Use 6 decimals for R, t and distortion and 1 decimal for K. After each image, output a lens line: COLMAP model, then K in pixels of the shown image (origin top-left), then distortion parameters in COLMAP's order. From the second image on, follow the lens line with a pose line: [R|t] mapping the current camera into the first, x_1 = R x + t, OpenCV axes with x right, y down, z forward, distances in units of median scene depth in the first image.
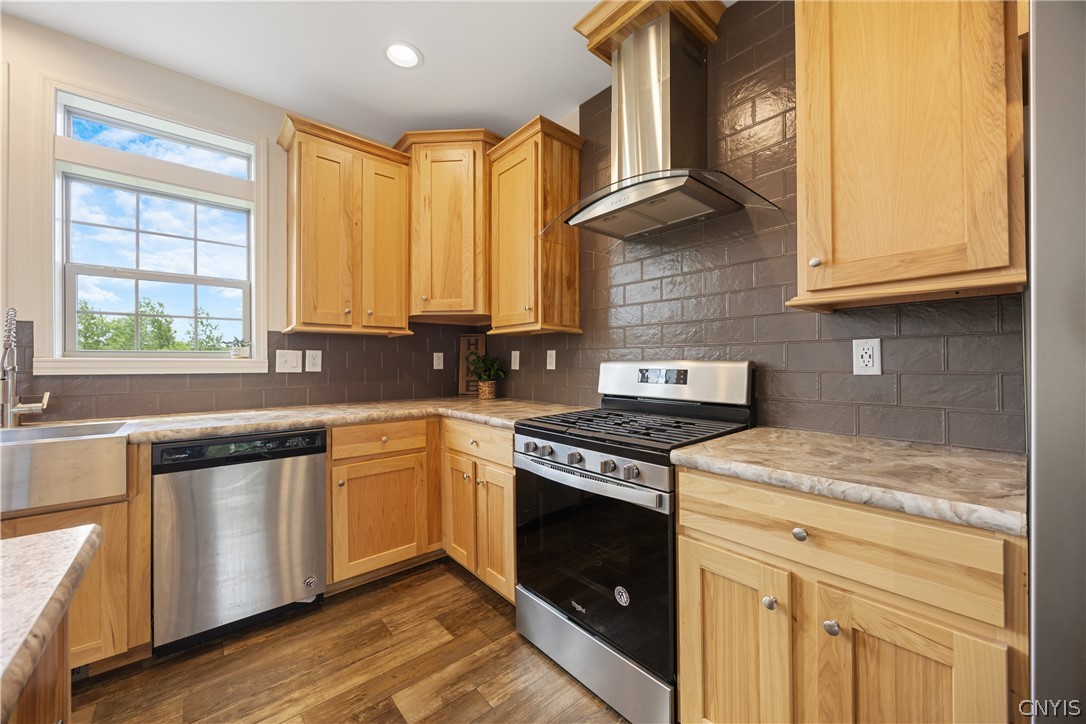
lens RADIAL K [[416.2, 0, 545.5], [0, 416.2, 358.8], [0, 0, 1]] dist [-0.002240, -0.000083]
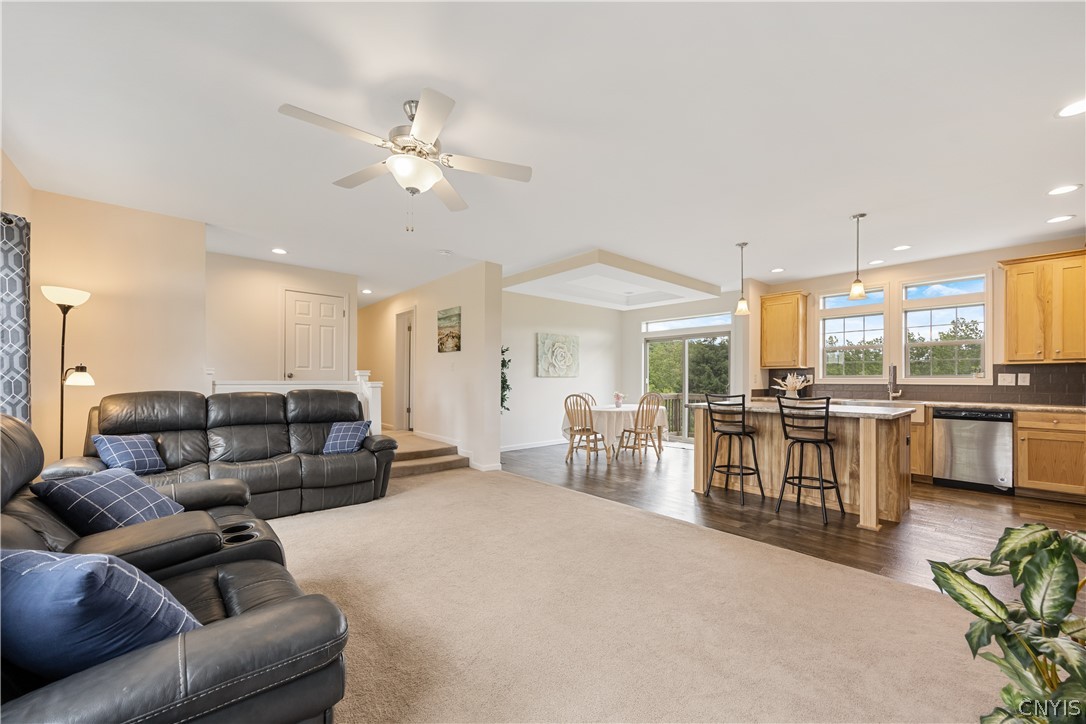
lens RADIAL K [[416.2, 0, 555.9], [0, 416.2, 379.4], [0, 0, 1]] dist [-0.002240, -0.000083]
pose [[0.029286, 0.001095, -0.999570, 1.422816], [0.003180, 0.999994, 0.001189, -0.004030], [0.999566, -0.003214, 0.029283, -1.301881]]
